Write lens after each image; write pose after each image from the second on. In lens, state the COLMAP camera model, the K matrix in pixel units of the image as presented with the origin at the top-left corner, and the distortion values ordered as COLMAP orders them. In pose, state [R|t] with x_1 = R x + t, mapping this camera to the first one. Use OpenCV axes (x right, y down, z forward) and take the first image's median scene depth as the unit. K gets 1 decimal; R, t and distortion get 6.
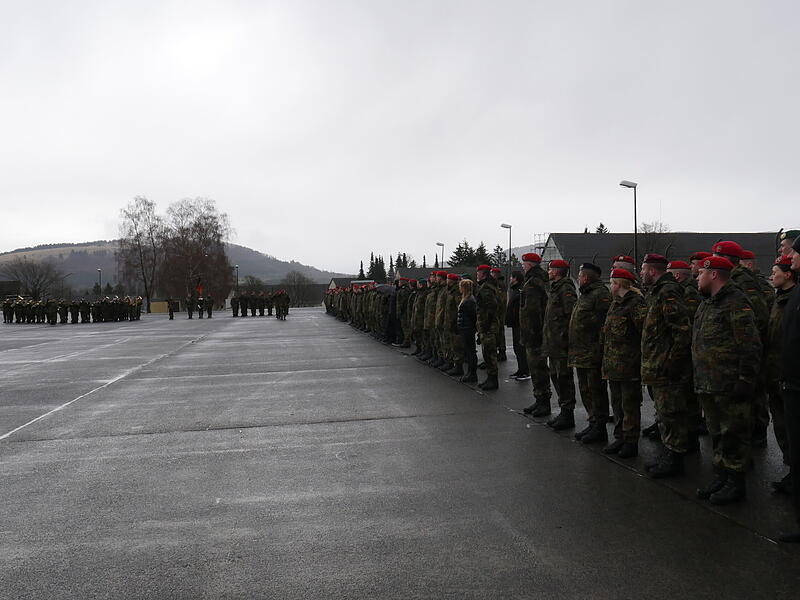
lens RADIAL K [[750.3, 0, 402.1], [0, 750.3, 301.7], [0, 0, 1]] dist [-0.031543, 0.000000]
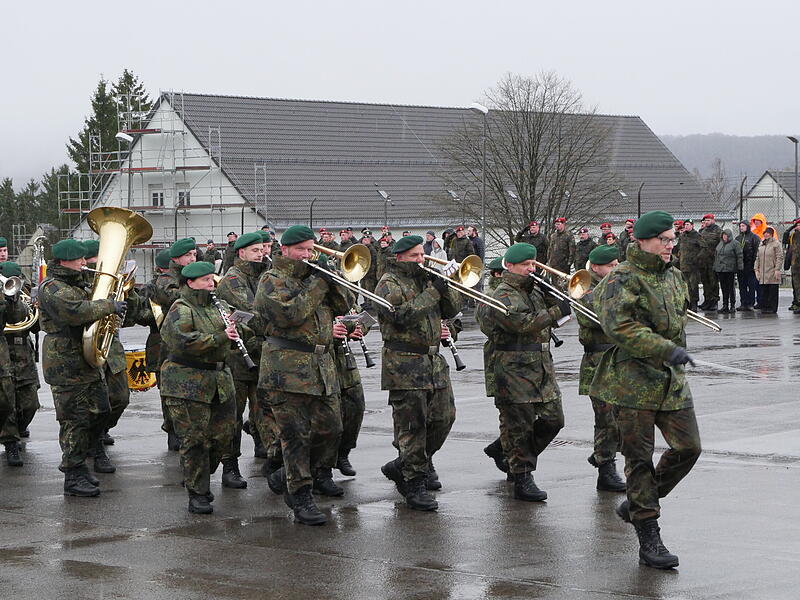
lens RADIAL K [[2092.6, 0, 403.3], [0, 2092.6, 301.2], [0, 0, 1]] dist [0.151296, 0.000000]
pose [[0.811165, -0.016726, 0.584578, -0.551613], [0.015854, 0.999852, 0.006608, 0.007377], [-0.584603, 0.003908, 0.811310, 0.207092]]
